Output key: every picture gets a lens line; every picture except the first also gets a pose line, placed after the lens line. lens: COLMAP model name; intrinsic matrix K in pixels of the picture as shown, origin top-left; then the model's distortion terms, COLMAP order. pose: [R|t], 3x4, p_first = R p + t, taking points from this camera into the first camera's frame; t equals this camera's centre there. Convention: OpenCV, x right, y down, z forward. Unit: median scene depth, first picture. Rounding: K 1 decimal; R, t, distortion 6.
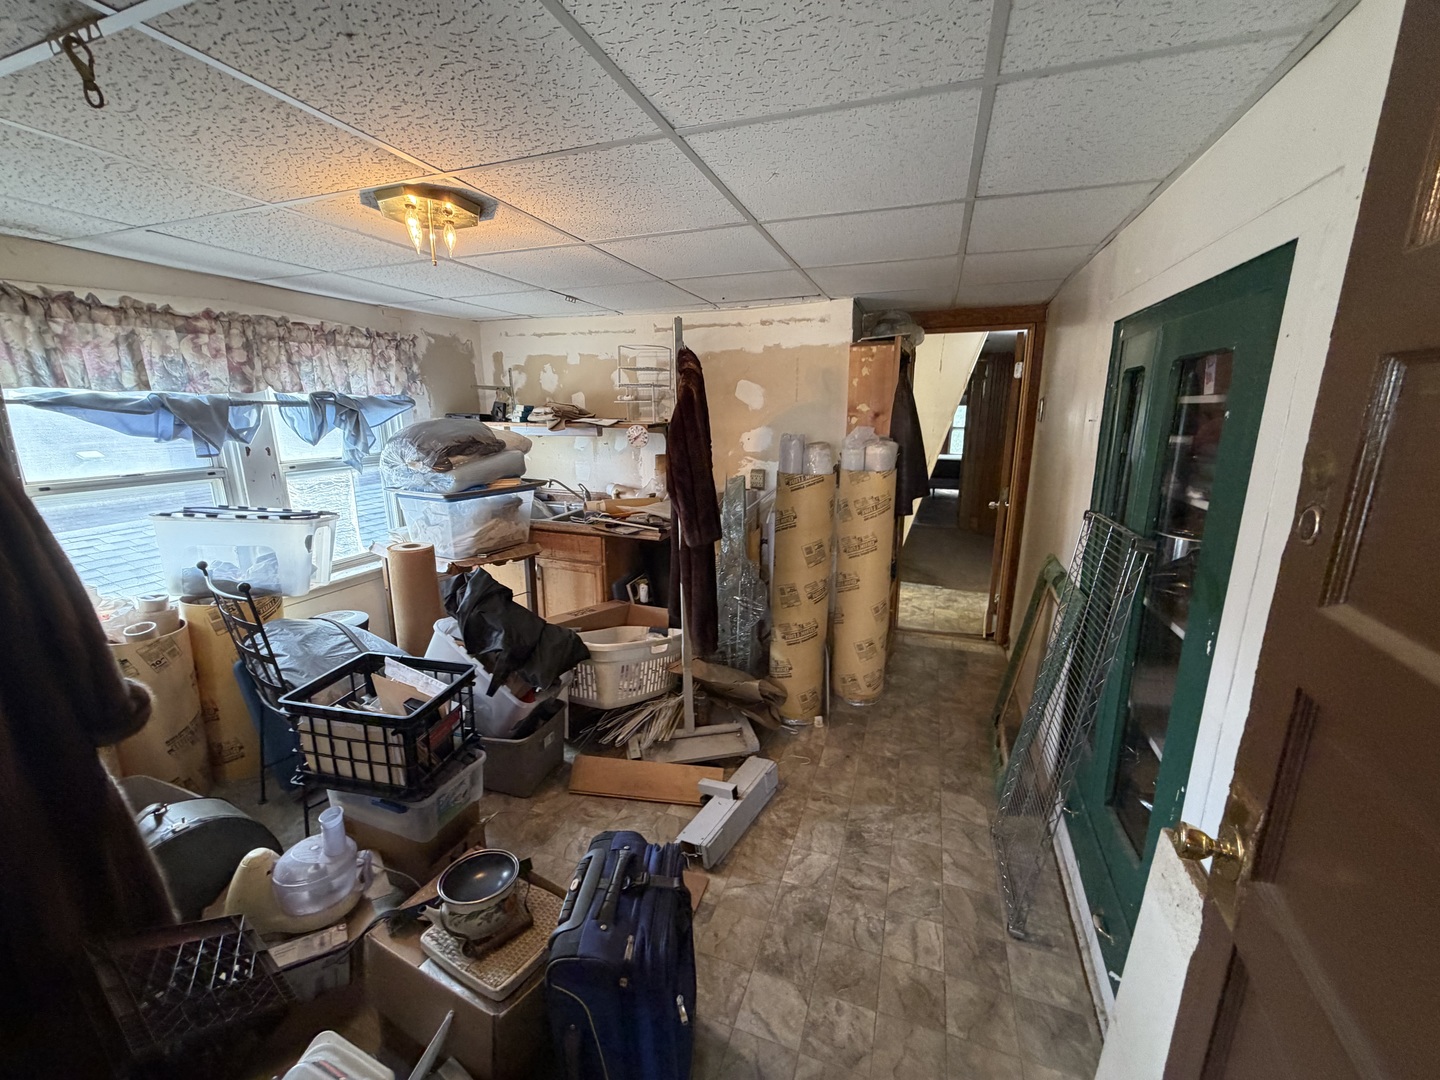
lens RADIAL K [[572.7, 0, 715.5], [0, 572.7, 542.9], [0, 0, 1]] dist [-0.000896, -0.000277]
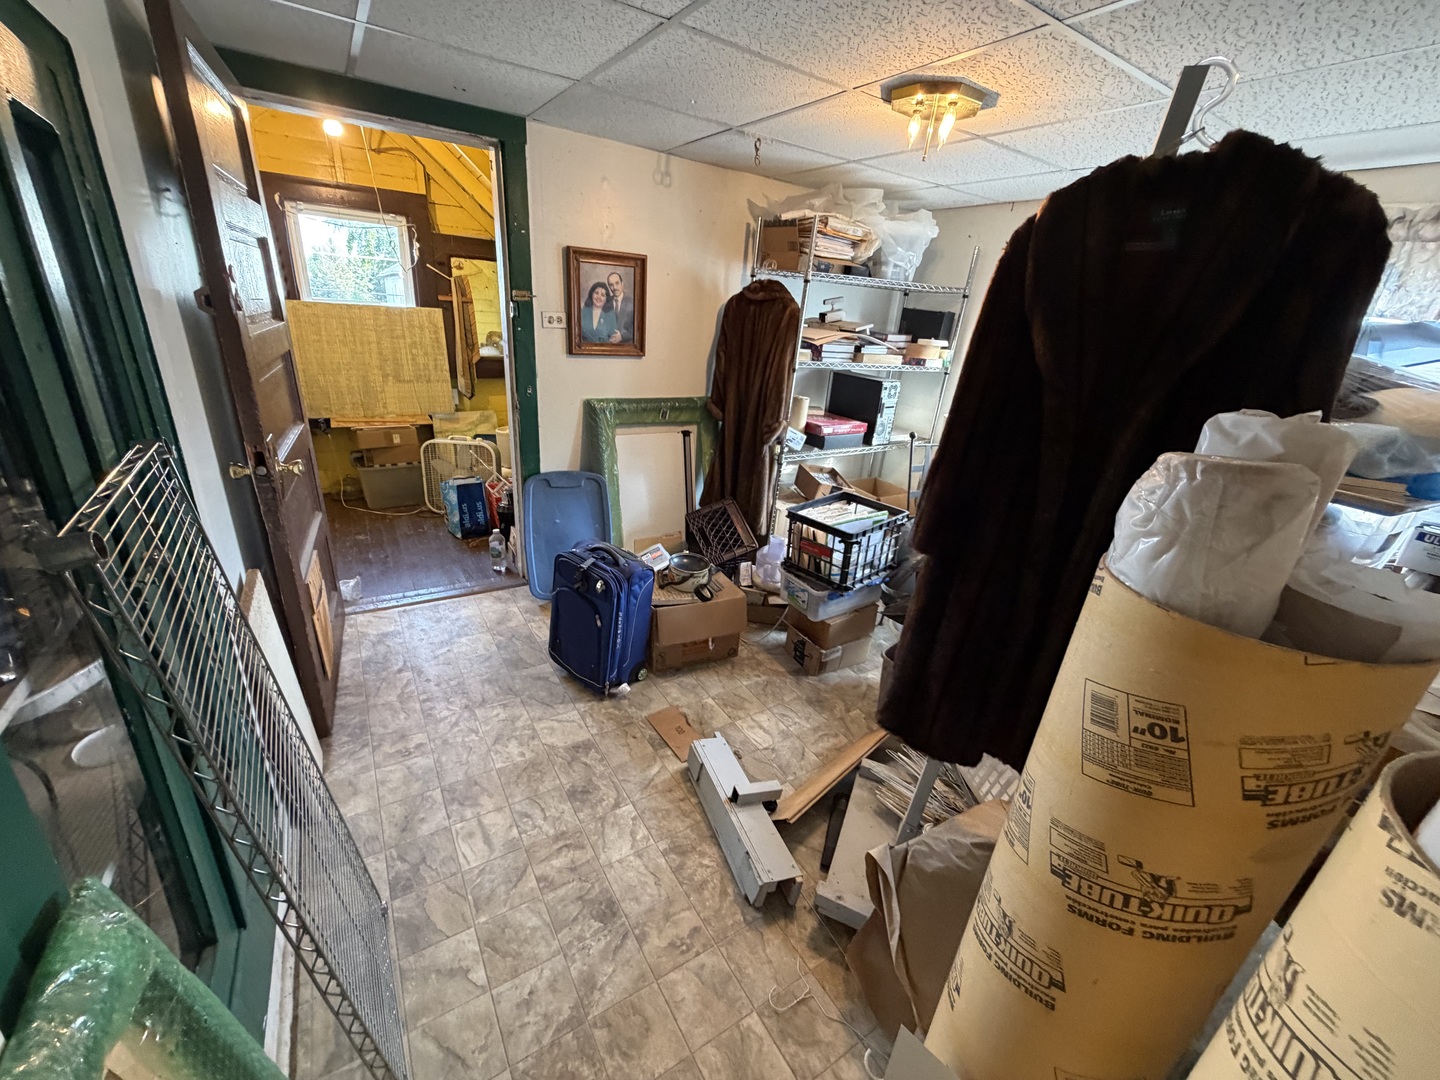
lens RADIAL K [[572.7, 0, 715.5], [0, 572.7, 542.9], [0, 0, 1]] dist [-0.000896, -0.000277]
pose [[-0.604093, 0.264775, -0.751642, 0.686457], [-0.258065, 0.827371, 0.498858, -0.303746], [0.753972, 0.495329, -0.431481, 1.413080]]
